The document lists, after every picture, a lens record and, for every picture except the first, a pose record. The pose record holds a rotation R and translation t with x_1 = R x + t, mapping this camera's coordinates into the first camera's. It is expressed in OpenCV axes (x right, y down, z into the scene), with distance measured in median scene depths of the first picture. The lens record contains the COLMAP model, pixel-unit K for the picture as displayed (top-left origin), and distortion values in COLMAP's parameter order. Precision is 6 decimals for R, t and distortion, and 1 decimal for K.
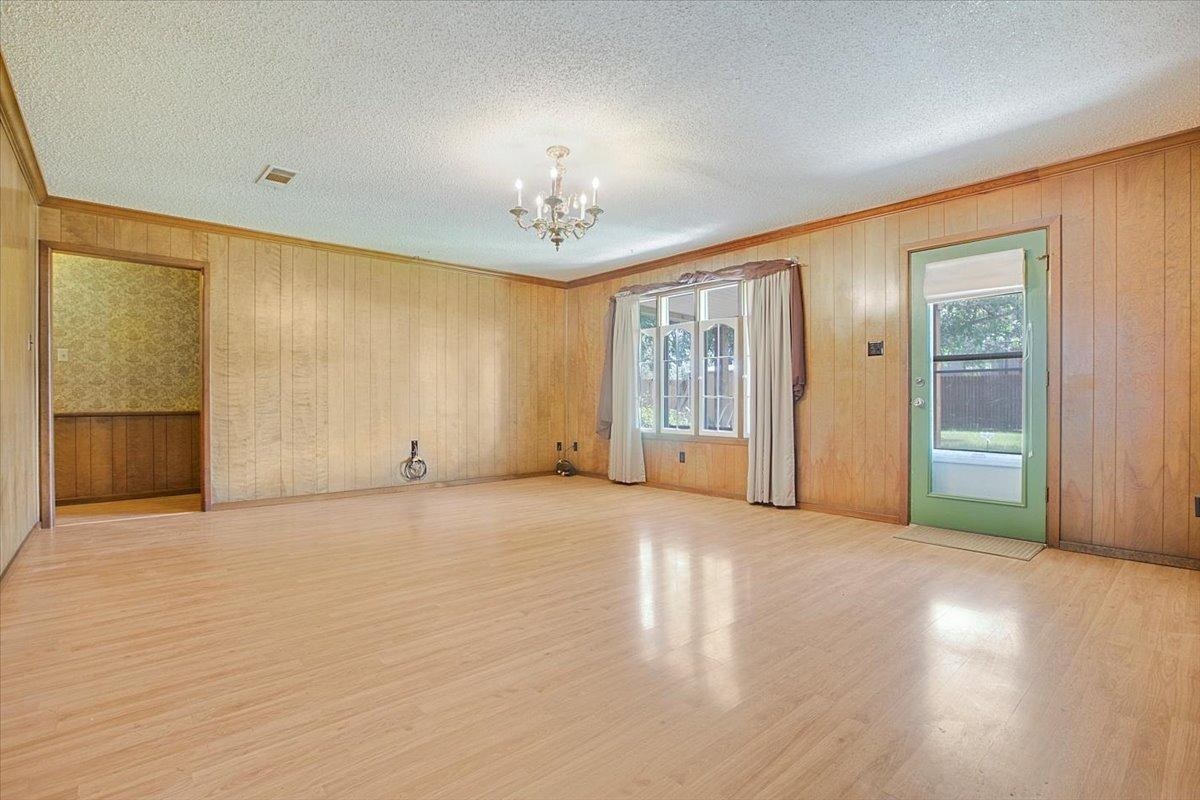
lens RADIAL K [[555.5, 0, 585.5], [0, 555.5, 403.3], [0, 0, 1]] dist [-0.042295, 0.001709]
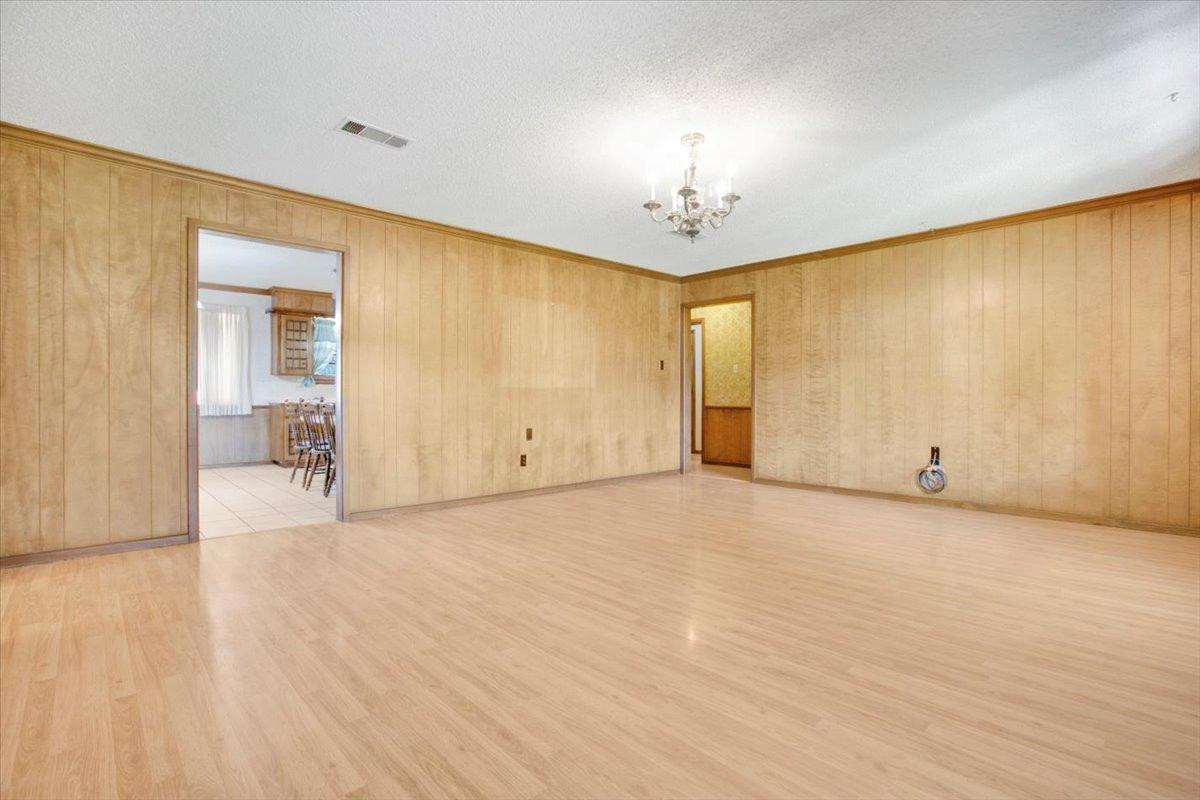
lens RADIAL K [[555.5, 0, 585.5], [0, 555.5, 403.3], [0, 0, 1]] dist [-0.042295, 0.001709]
pose [[0.035202, 0.009409, -0.999336, 0.808568], [-0.004197, 0.999948, 0.009267, -0.006210], [0.999371, 0.003868, 0.035240, 0.699464]]
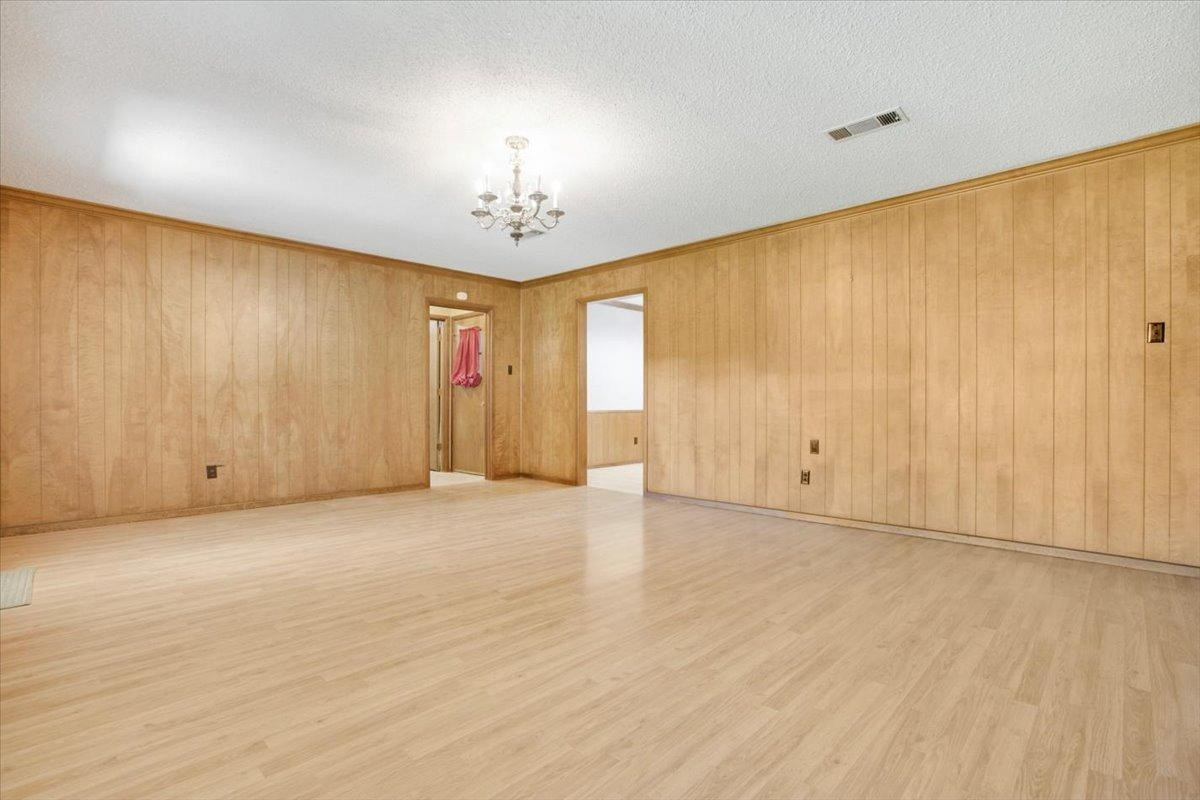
lens RADIAL K [[559.6, 0, 597.8], [0, 559.6, 401.3], [0, 0, 1]] dist [-0.037858, -0.000209]
pose [[-0.995305, -0.001129, -0.096786, -0.086238], [-0.001533, 0.999990, 0.004110, -0.014121], [0.096781, 0.004239, -0.995297, 1.768901]]
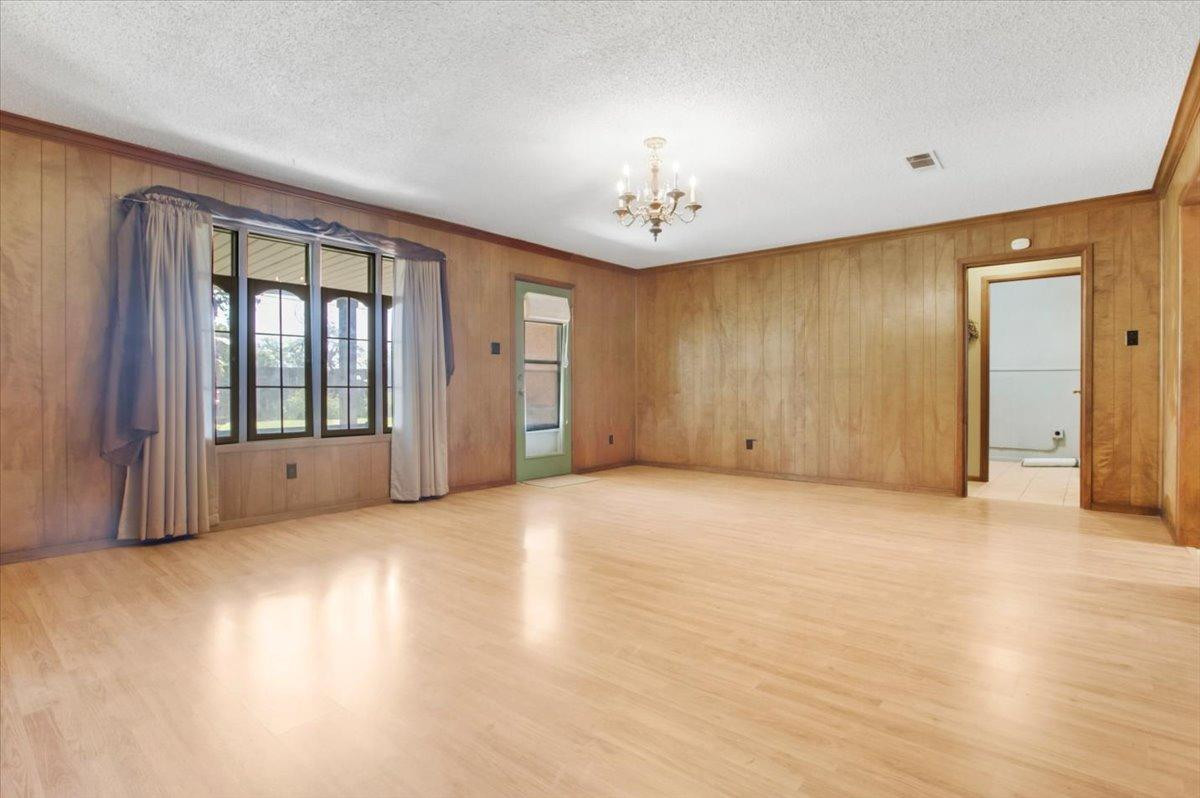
lens RADIAL K [[594.0, 0, 600.0], [0, 594.0, 399.0], [0, 0, 1]] dist [-0.060972, 0.000640]
pose [[-0.152947, -0.014361, 0.988130, -0.979866], [0.003247, 0.999882, 0.015034, -0.006246], [-0.988229, 0.005508, -0.152883, 1.130805]]
